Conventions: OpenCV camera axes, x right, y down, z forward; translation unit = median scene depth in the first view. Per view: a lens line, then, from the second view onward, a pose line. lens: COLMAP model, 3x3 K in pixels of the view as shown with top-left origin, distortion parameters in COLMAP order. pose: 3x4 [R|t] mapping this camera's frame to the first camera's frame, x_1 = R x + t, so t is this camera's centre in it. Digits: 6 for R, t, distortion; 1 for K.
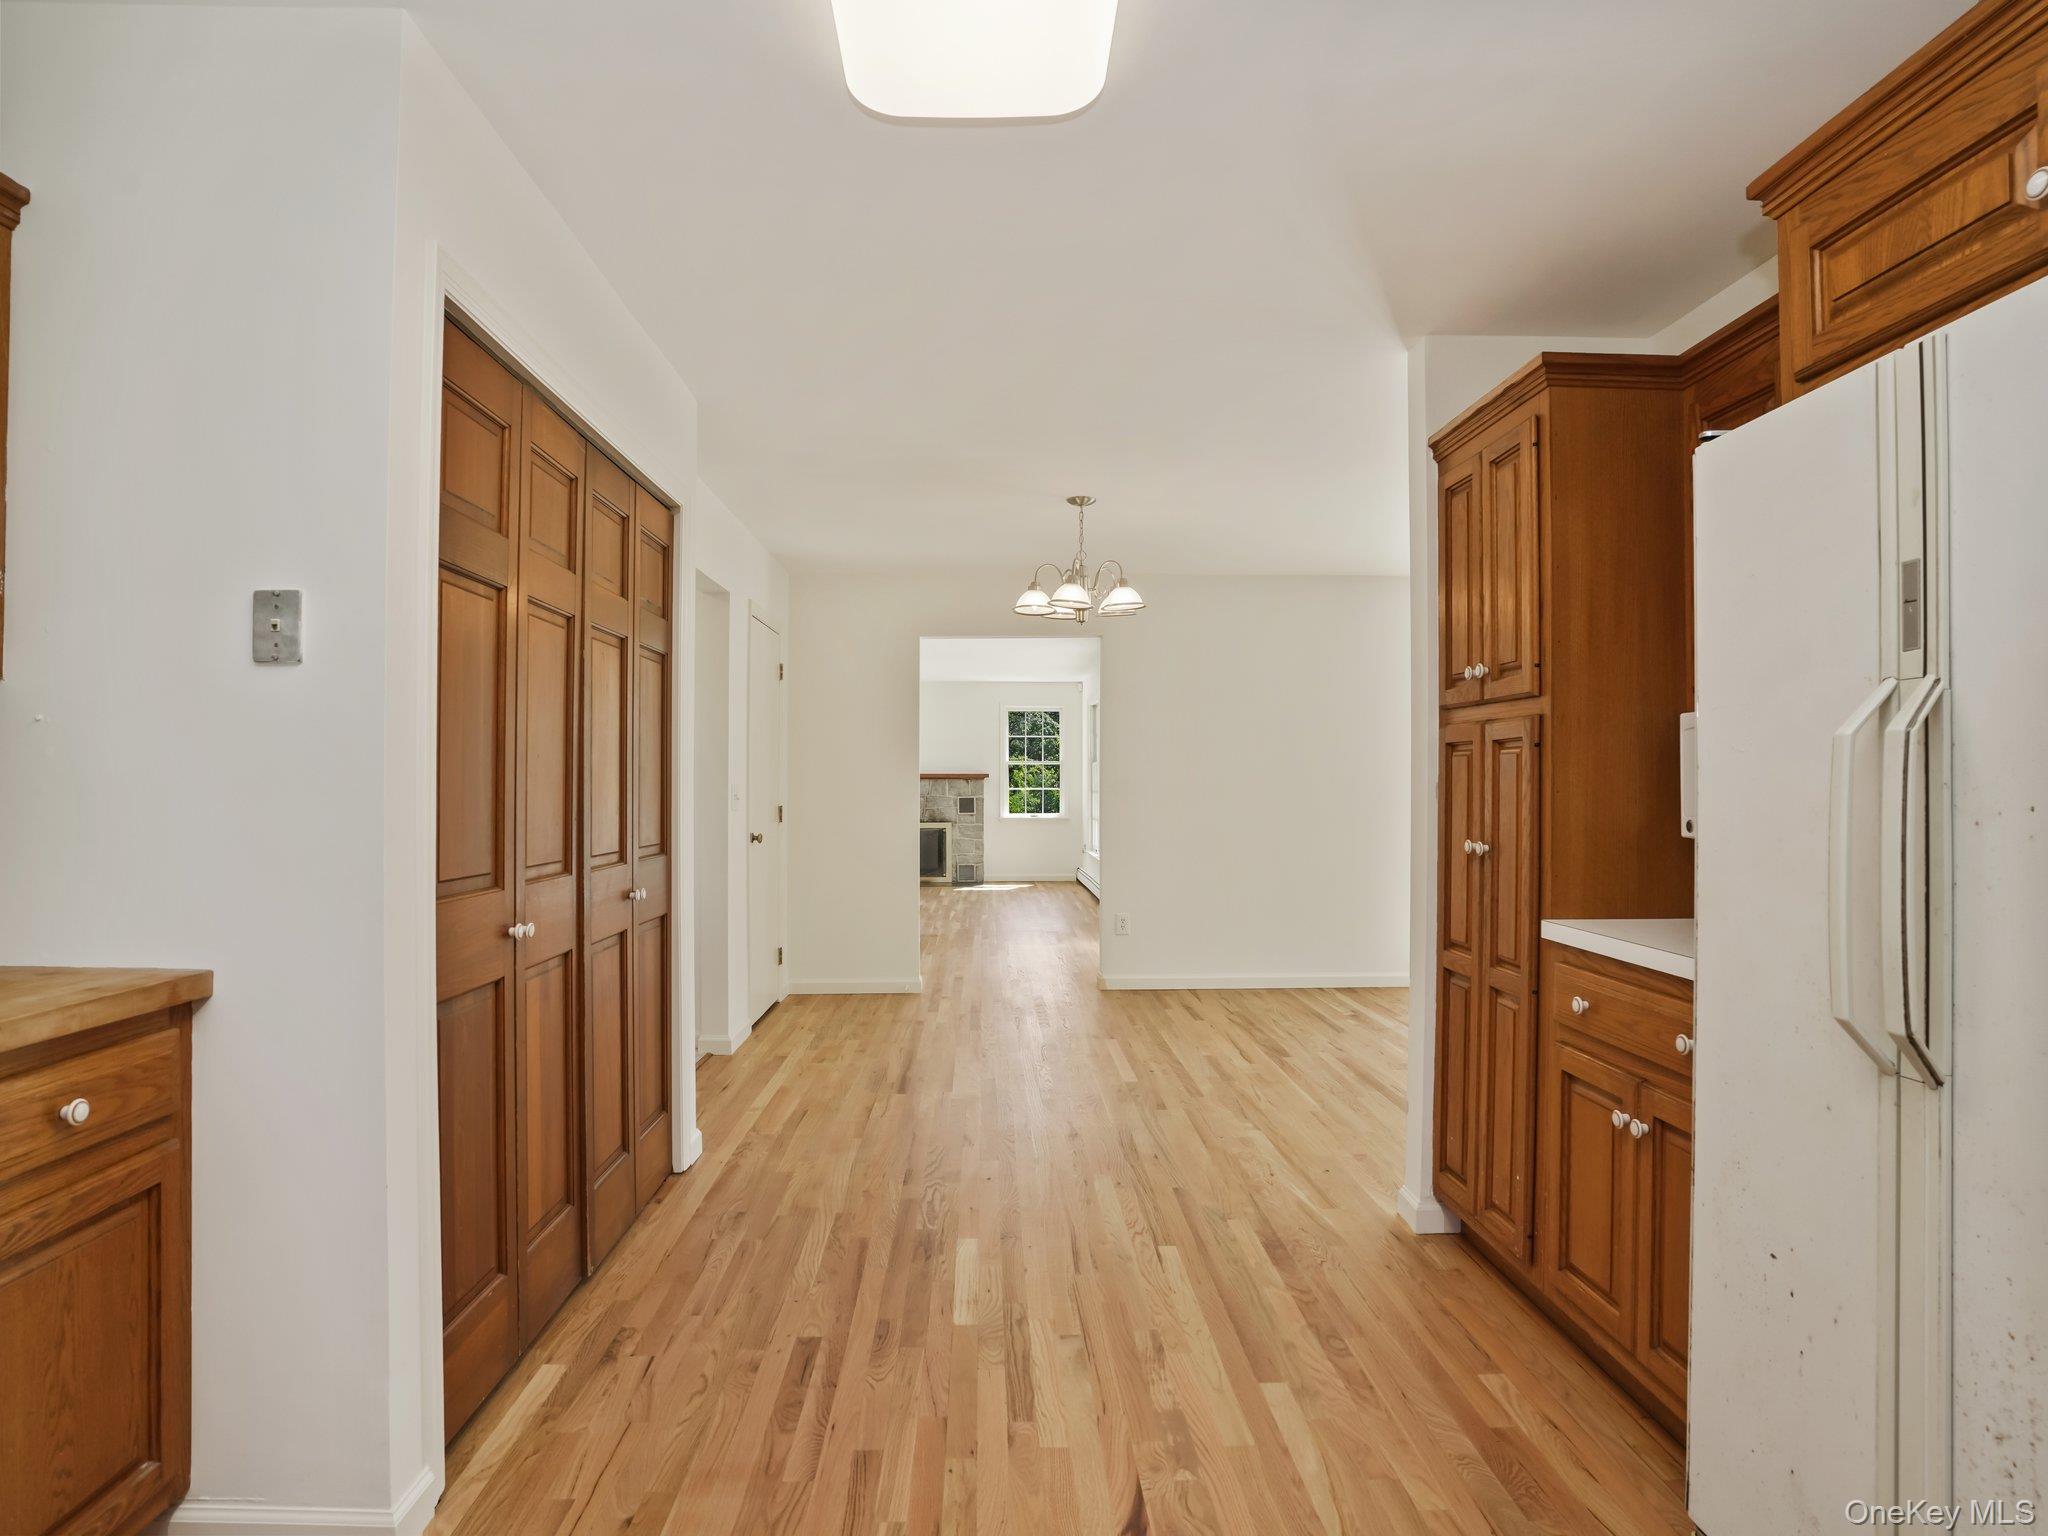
lens RADIAL K [[1128.5, 0, 1021.1], [0, 1128.5, 781.3], [0, 0, 1]] dist [-0.077475, 0.034446]
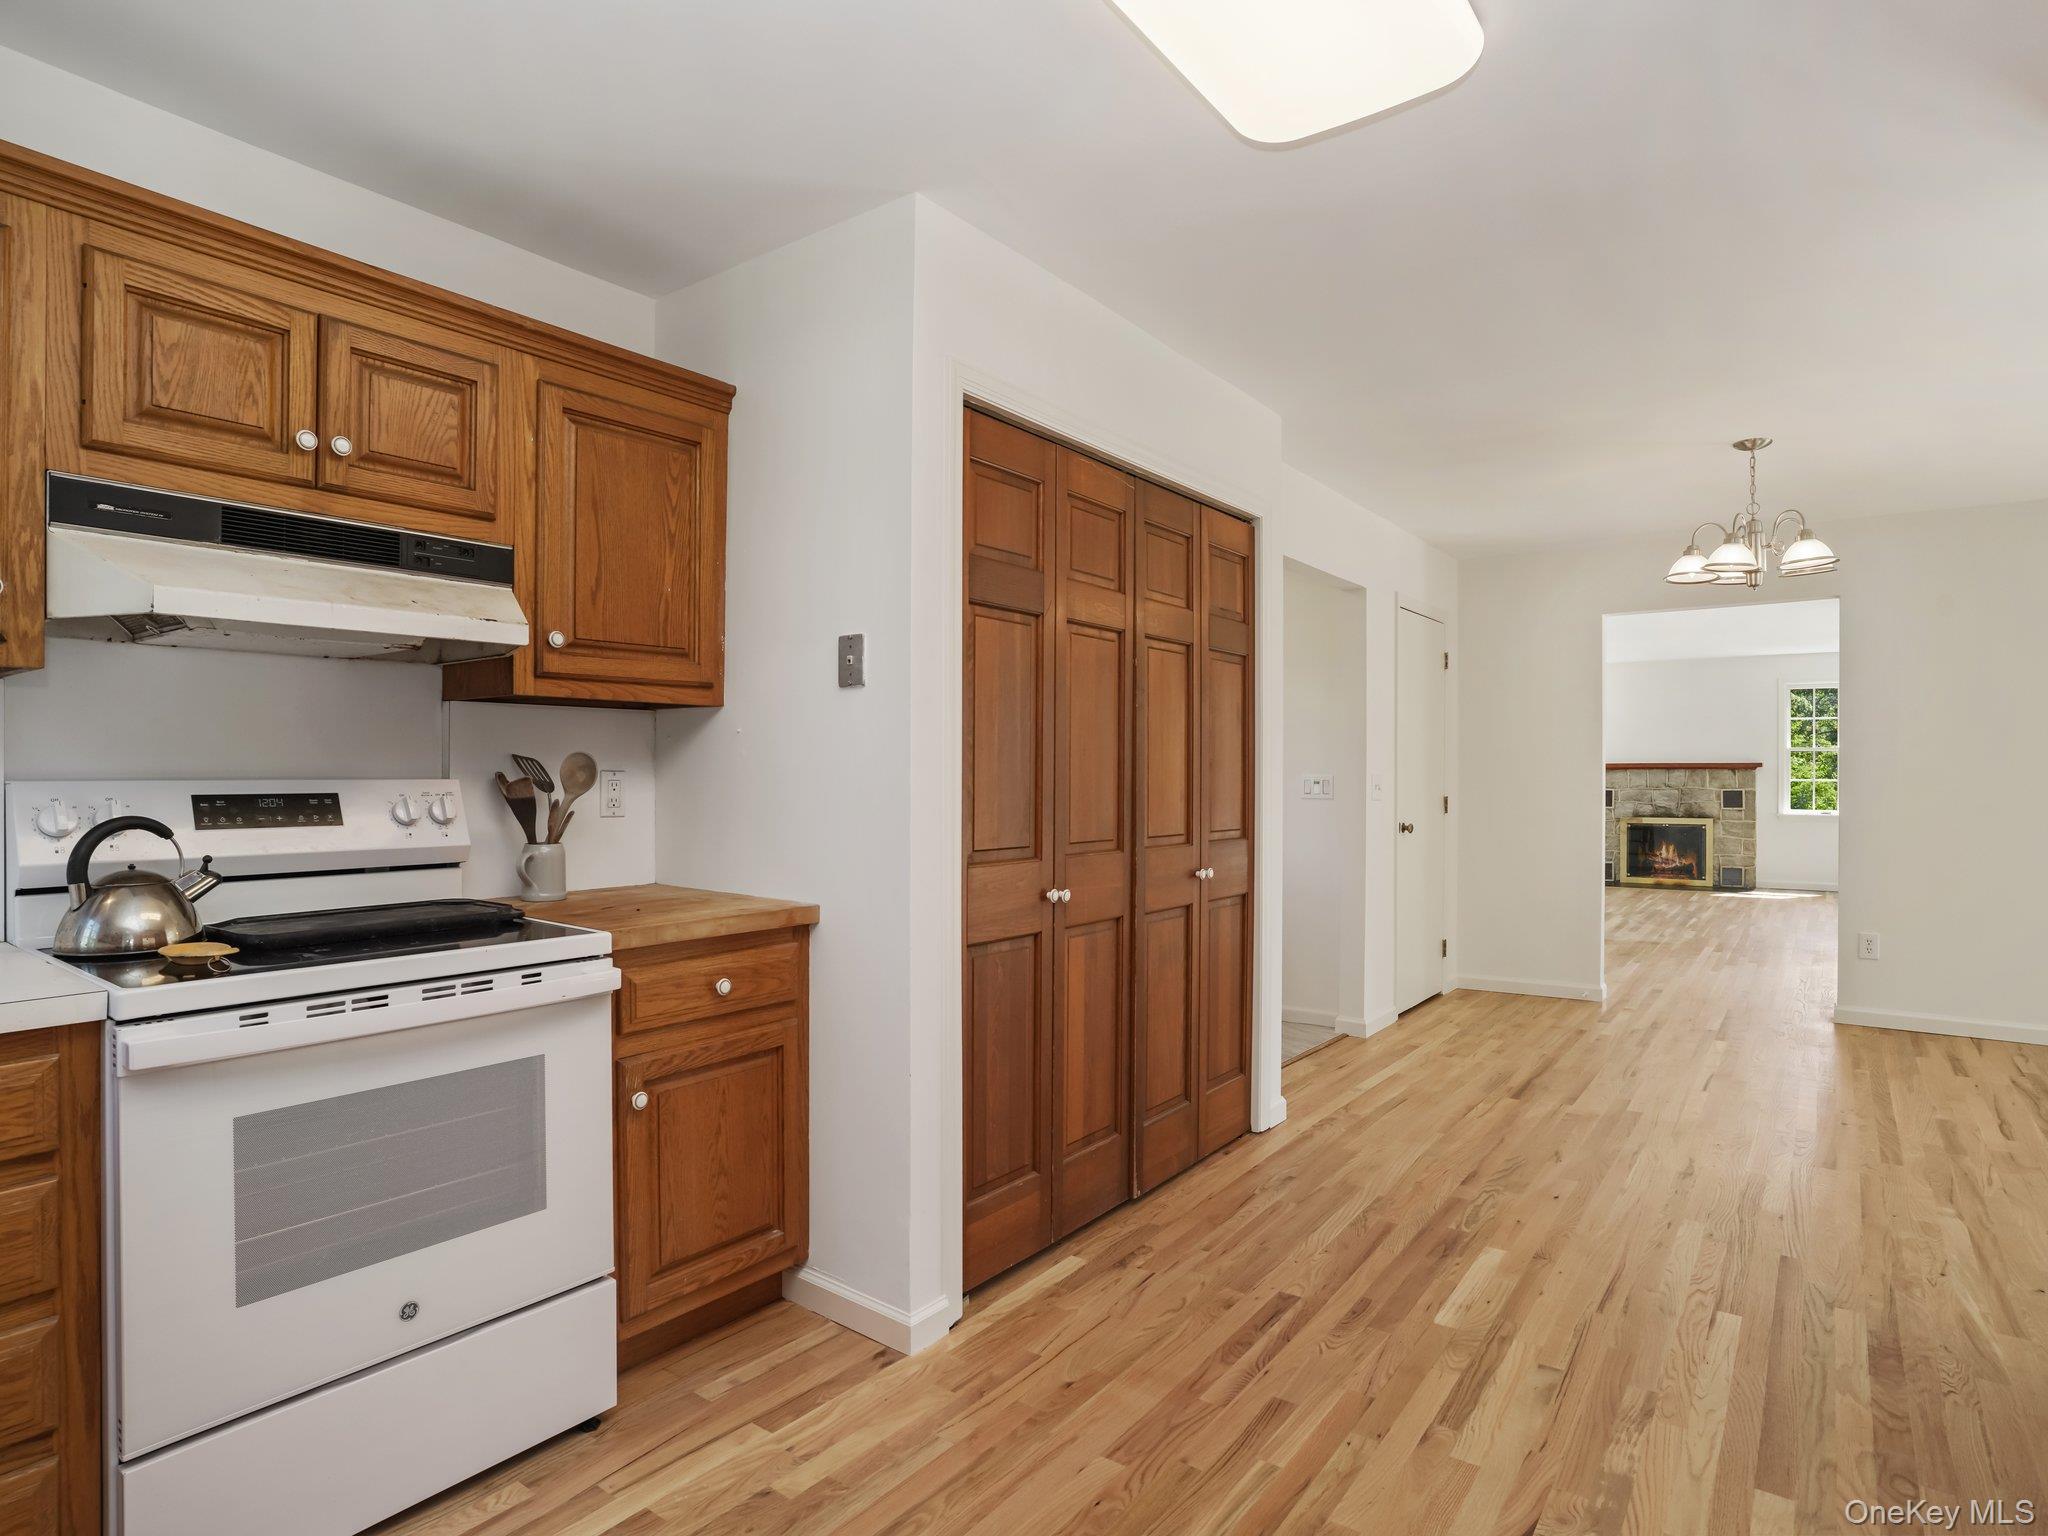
lens RADIAL K [[1122.9, 0, 1022.3], [0, 1122.9, 778.6], [0, 0, 1]] dist [-0.091696, 0.041969]
pose [[0.781502, 0.003932, -0.623890, 0.213938], [0.000156, 0.999979, 0.006497, -0.000552], [0.623902, -0.005175, 0.781485, 0.013545]]
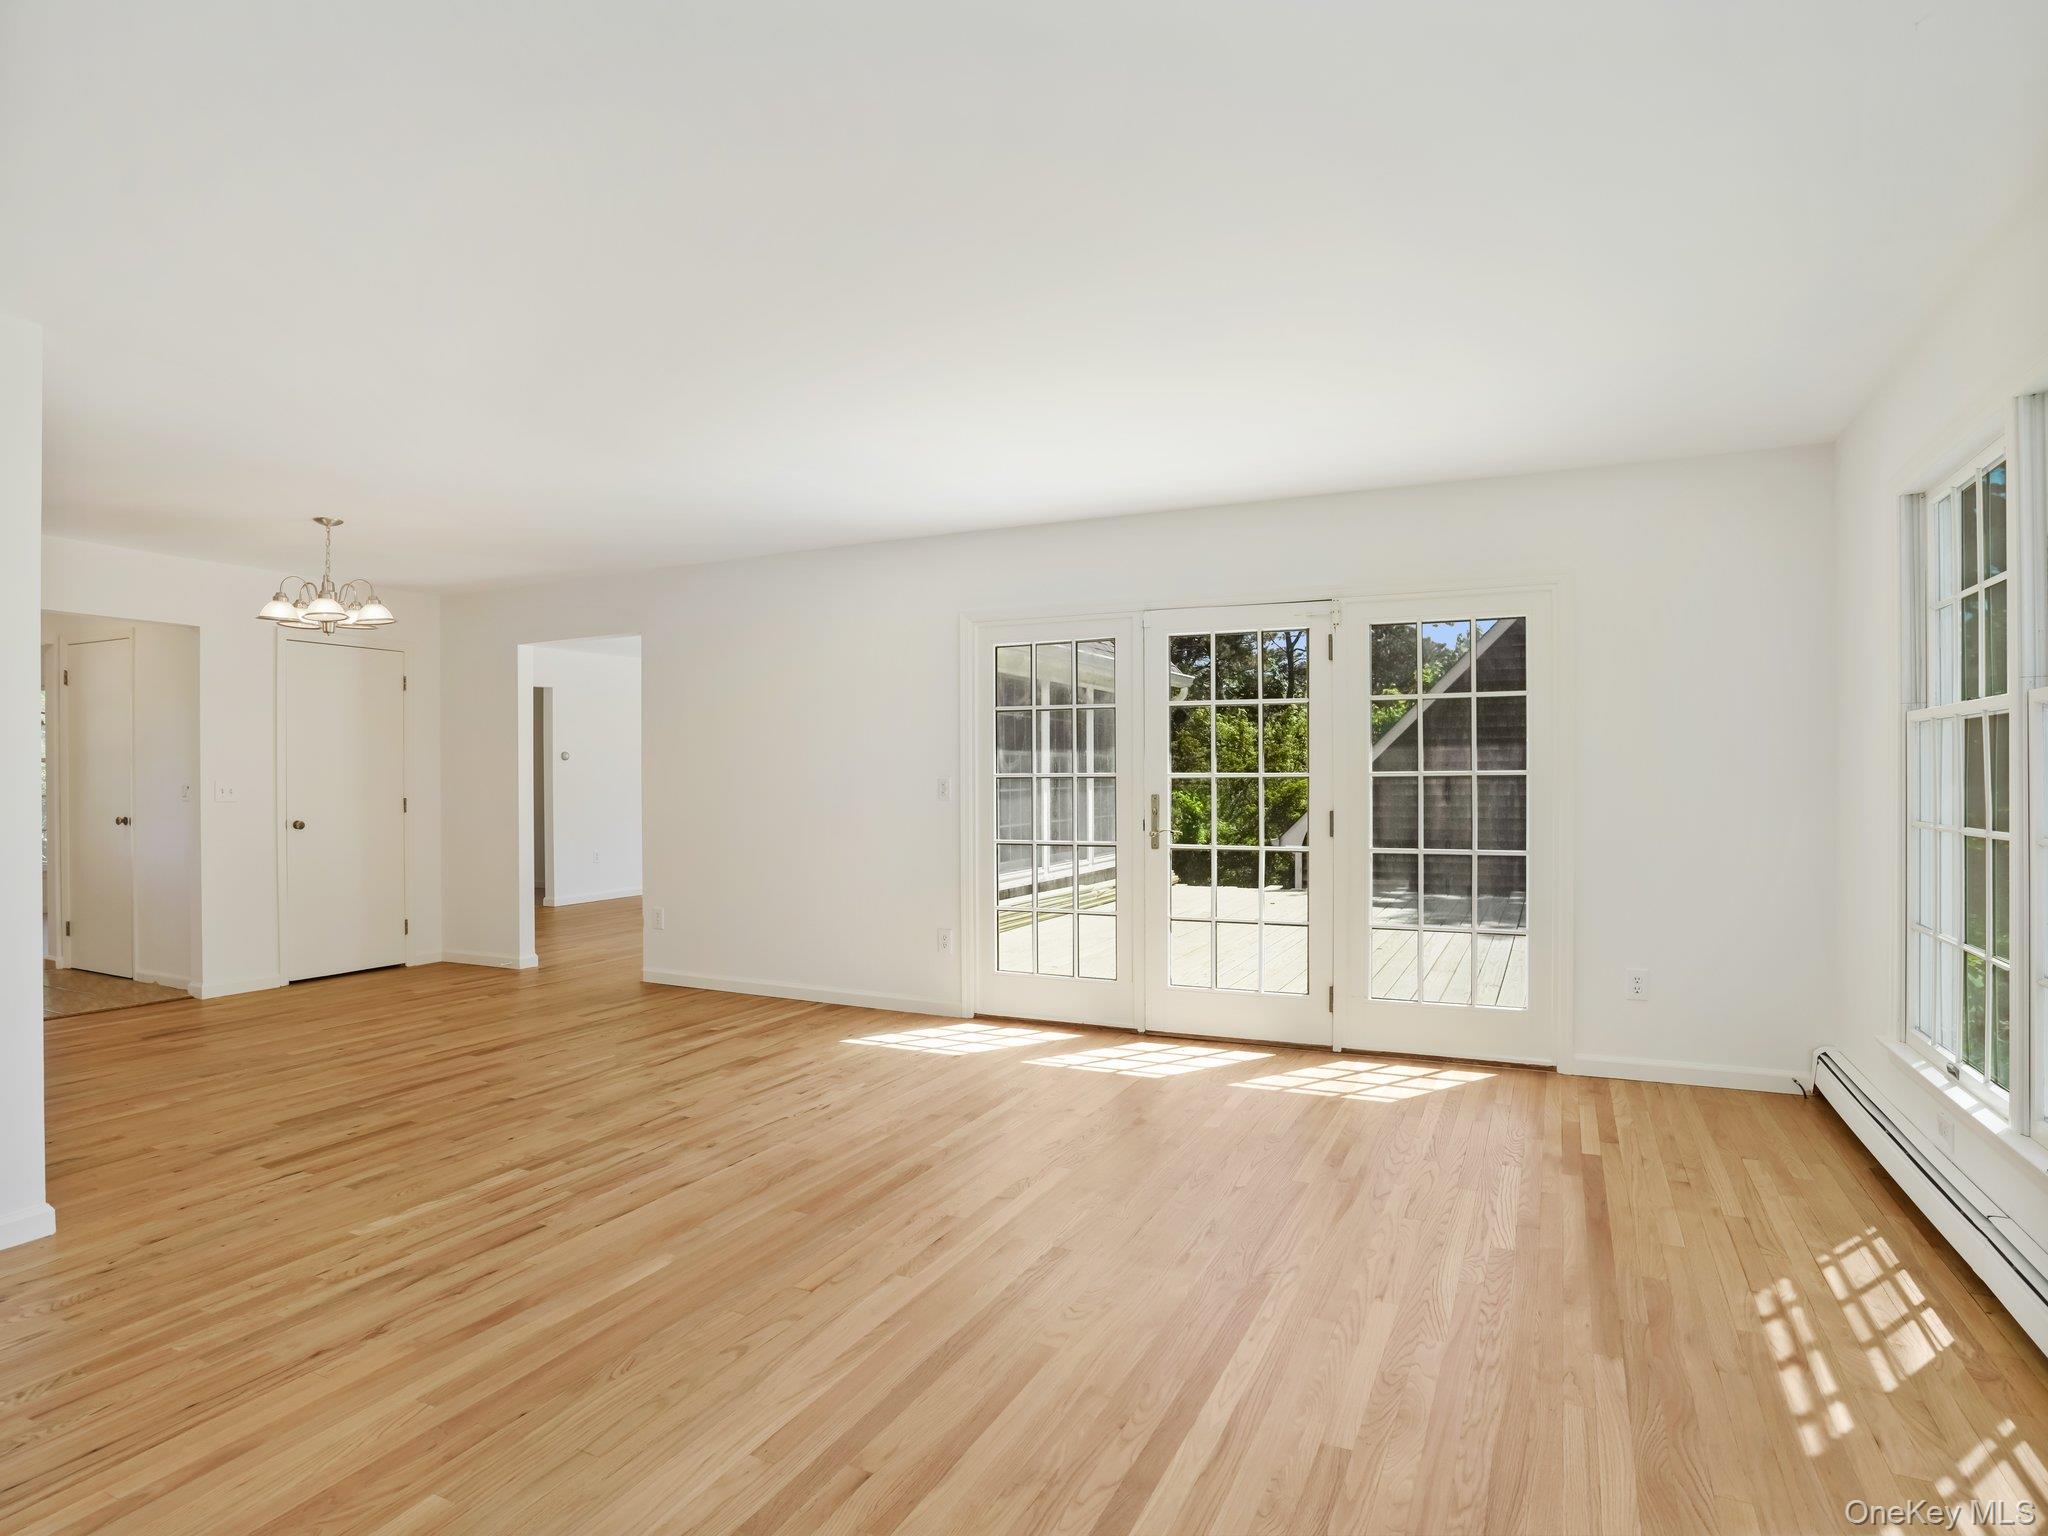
lens RADIAL K [[1128.5, 0, 1021.1], [0, 1128.5, 781.3], [0, 0, 1]] dist [-0.077475, 0.034446]
pose [[0.885273, -0.001181, -0.465071, 1.835627], [0.005952, 0.999944, 0.008789, -0.002452], [0.465034, -0.010549, 0.885230, 0.598398]]
